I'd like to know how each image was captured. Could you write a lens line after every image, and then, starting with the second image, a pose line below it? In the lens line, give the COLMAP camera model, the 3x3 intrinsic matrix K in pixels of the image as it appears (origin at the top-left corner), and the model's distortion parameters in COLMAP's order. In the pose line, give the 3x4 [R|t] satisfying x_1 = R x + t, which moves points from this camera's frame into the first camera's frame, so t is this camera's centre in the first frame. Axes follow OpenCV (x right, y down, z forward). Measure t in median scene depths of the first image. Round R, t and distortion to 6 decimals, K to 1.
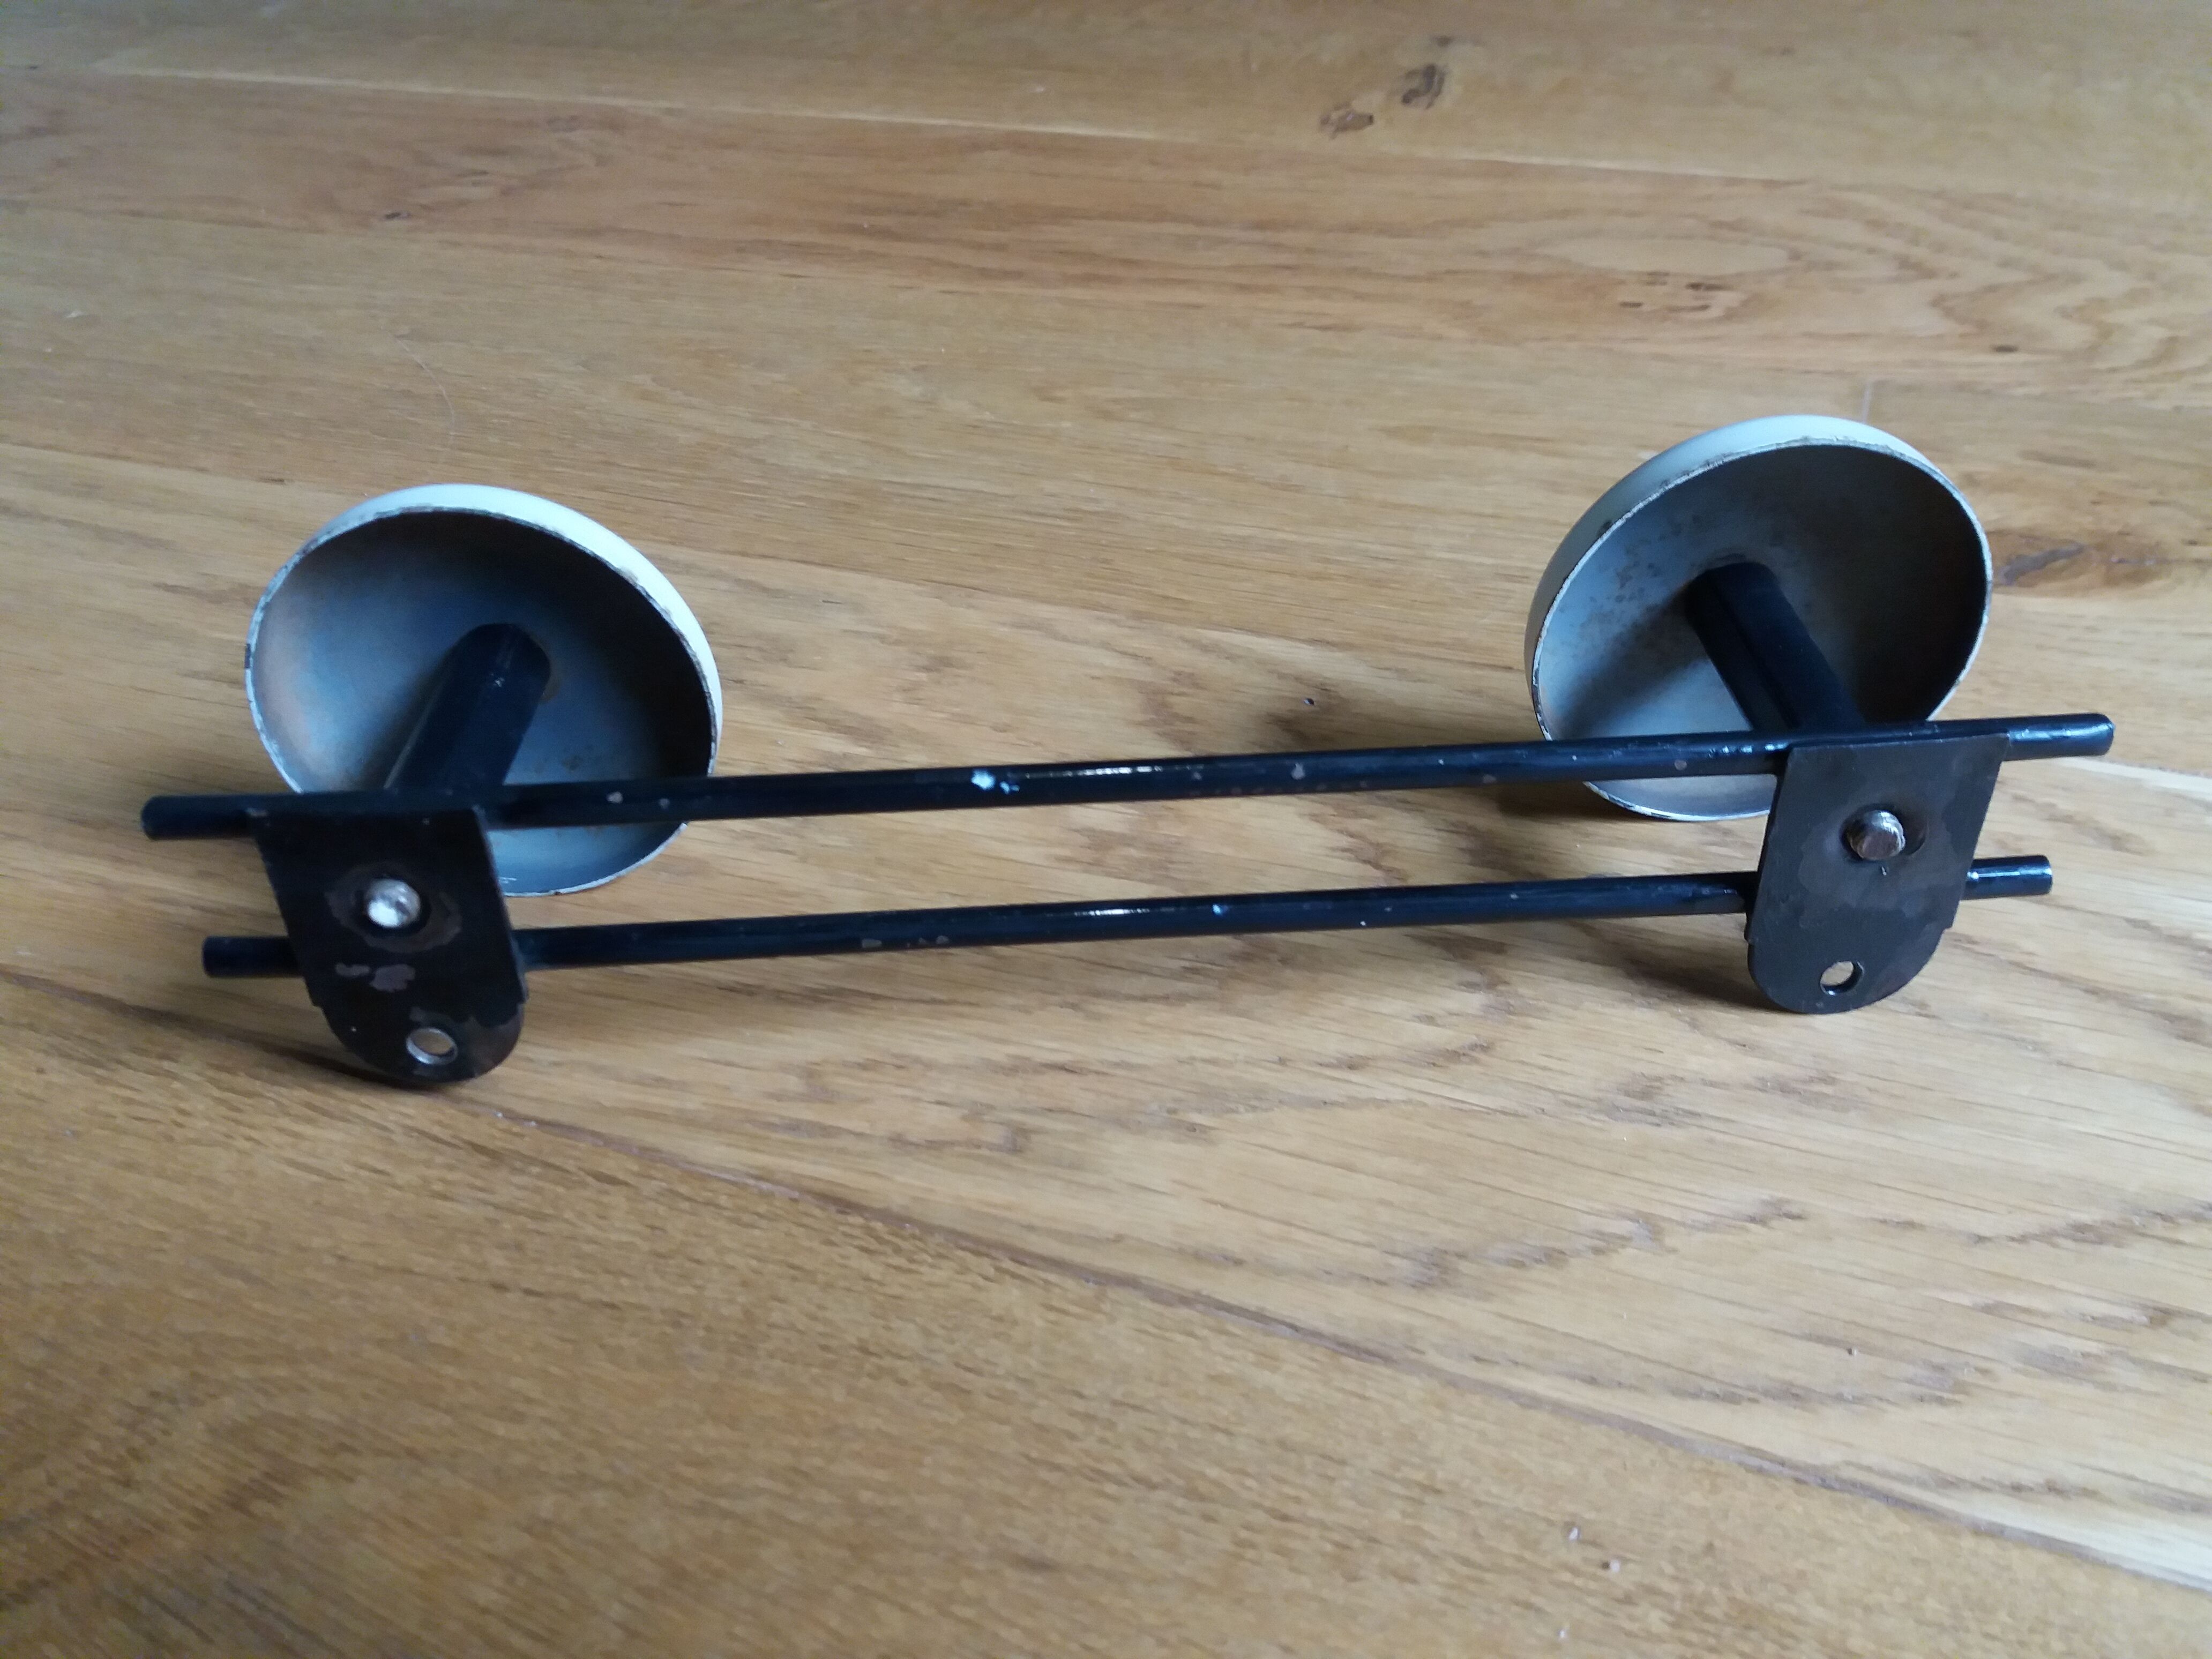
lens RADIAL K [[1799.7, 0, 1114.7], [0, 1799.7, 828.8], [0, 0, 1]] dist [0.084577, -0.173140]
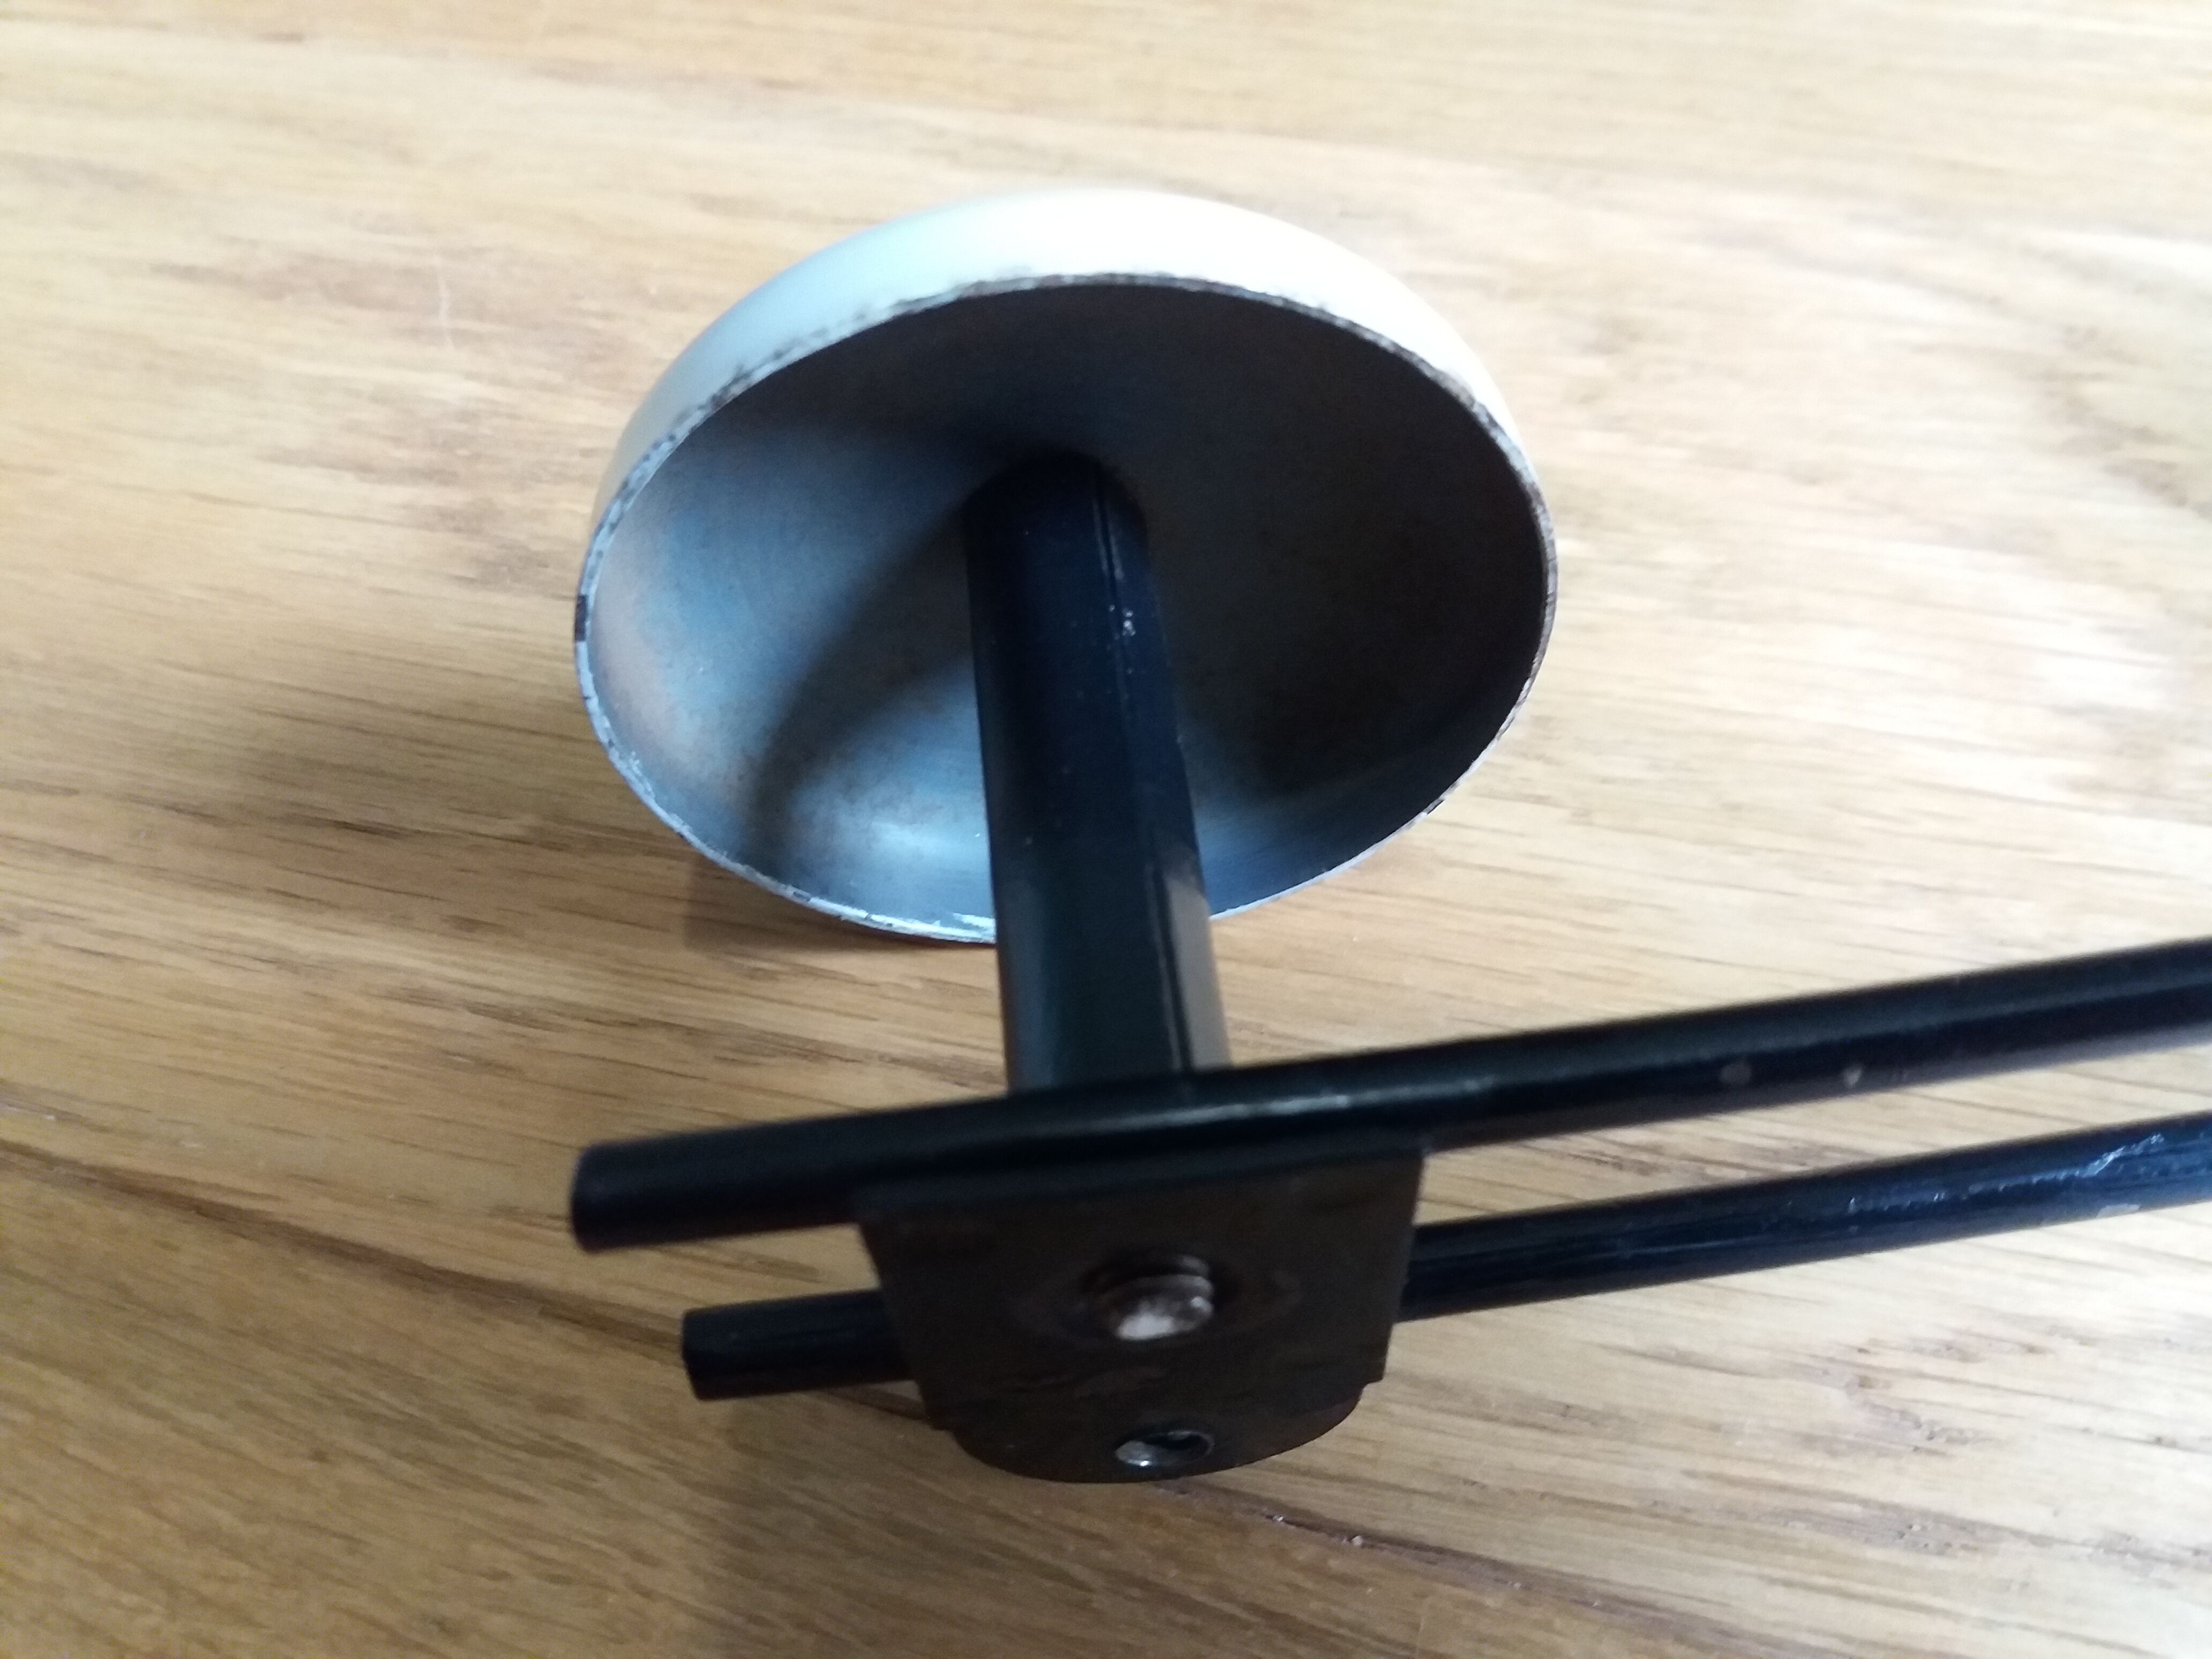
lens RADIAL K [[1863.7, 0, 1118.9], [0, 1863.7, 830.0], [0, 0, 1]] dist [-0.008728, -0.039111]
pose [[0.996347, -0.084452, 0.012664, -0.346978], [0.076527, 0.948806, 0.306448, -0.172511], [-0.037896, -0.304360, 0.951803, 0.528414]]
